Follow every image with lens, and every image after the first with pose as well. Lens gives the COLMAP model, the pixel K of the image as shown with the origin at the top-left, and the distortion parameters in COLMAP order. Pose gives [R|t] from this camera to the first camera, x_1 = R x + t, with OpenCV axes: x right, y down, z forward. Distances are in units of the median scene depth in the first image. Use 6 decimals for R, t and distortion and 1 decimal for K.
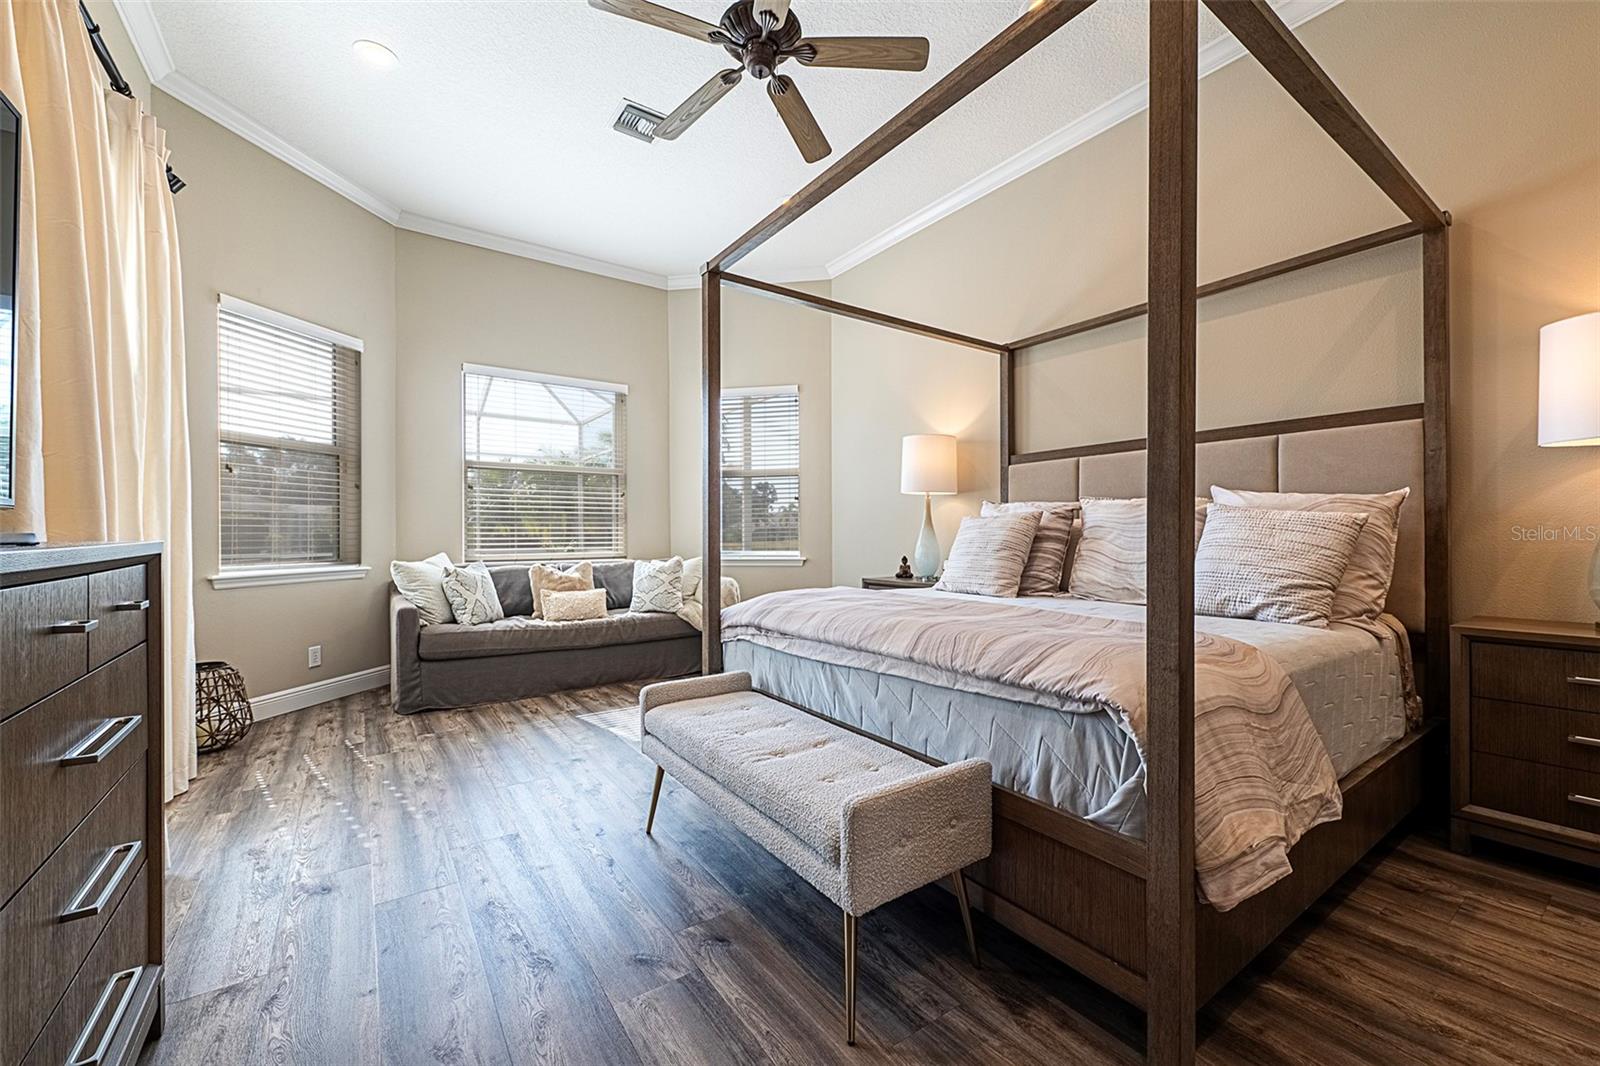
lens RADIAL K [[632.9, 0, 800.0], [0, 632.9, 533.0], [0, 0, 1]] dist [-0.000502, -0.000281]
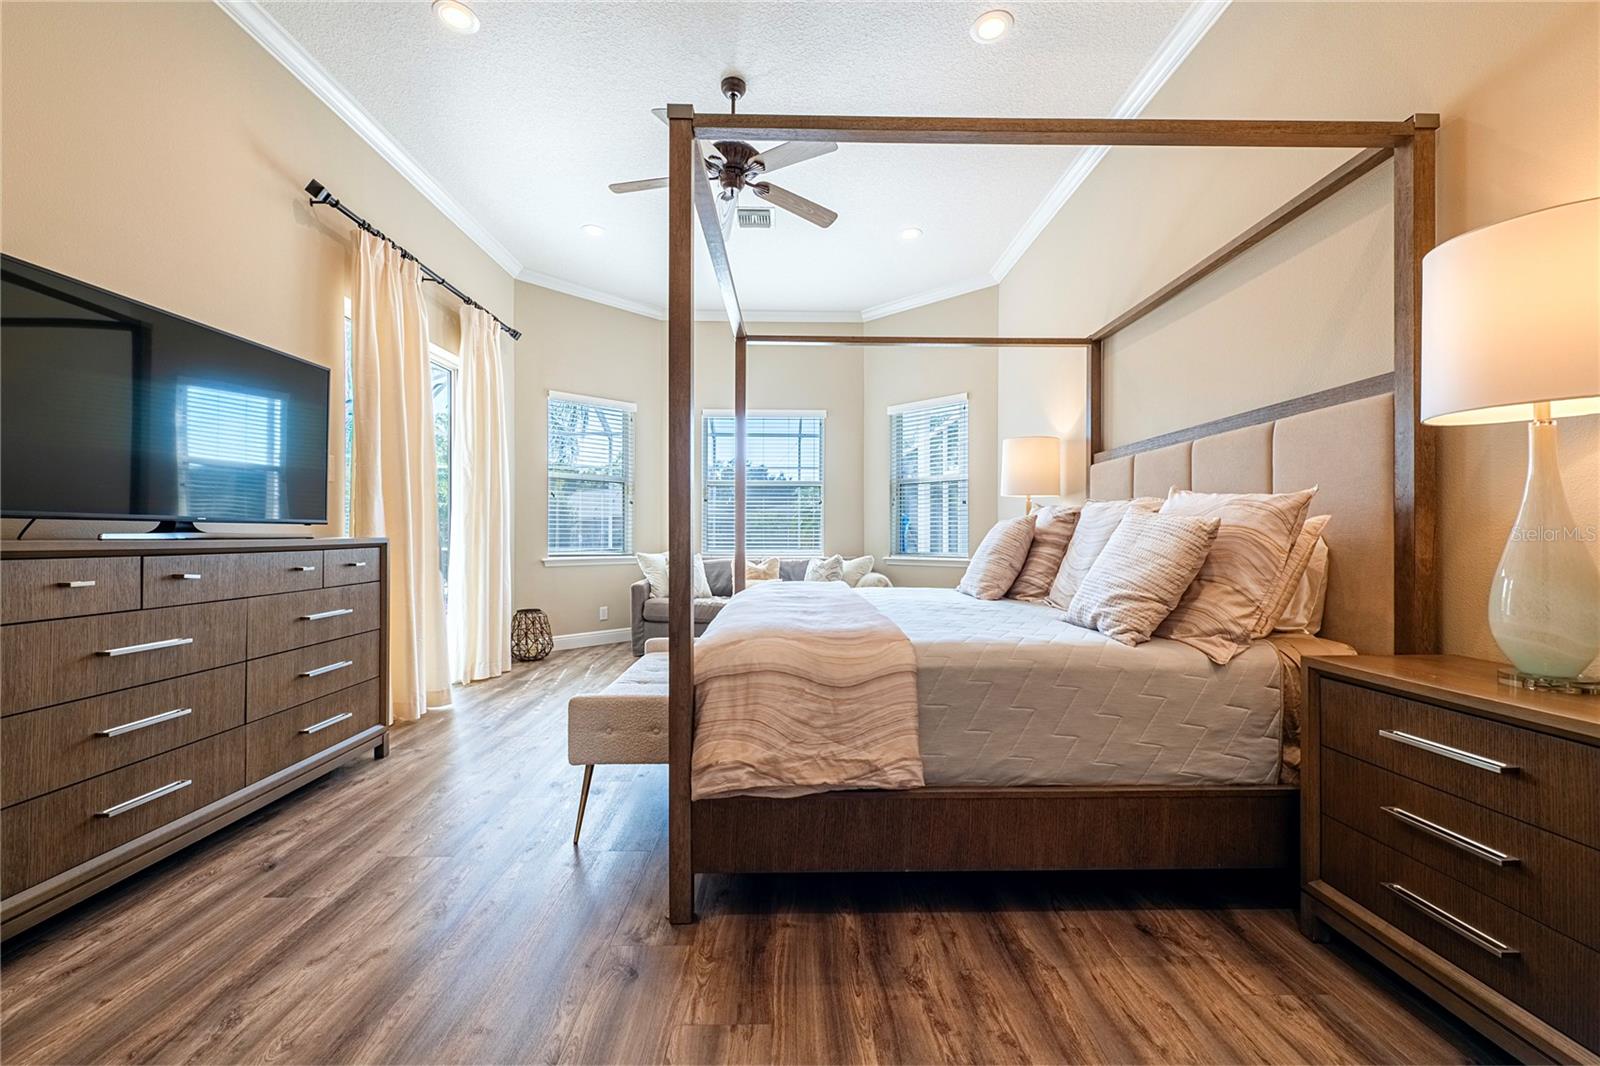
lens RADIAL K [[632.9, 0, 800.0], [0, 632.9, 533.0], [0, 0, 1]] dist [-0.000502, -0.000281]
pose [[0.832081, 0.004910, -0.554632, 0.830846], [-0.005969, 0.999982, -0.000103, -0.006099], [0.554622, 0.003397, 0.832096, -0.031961]]
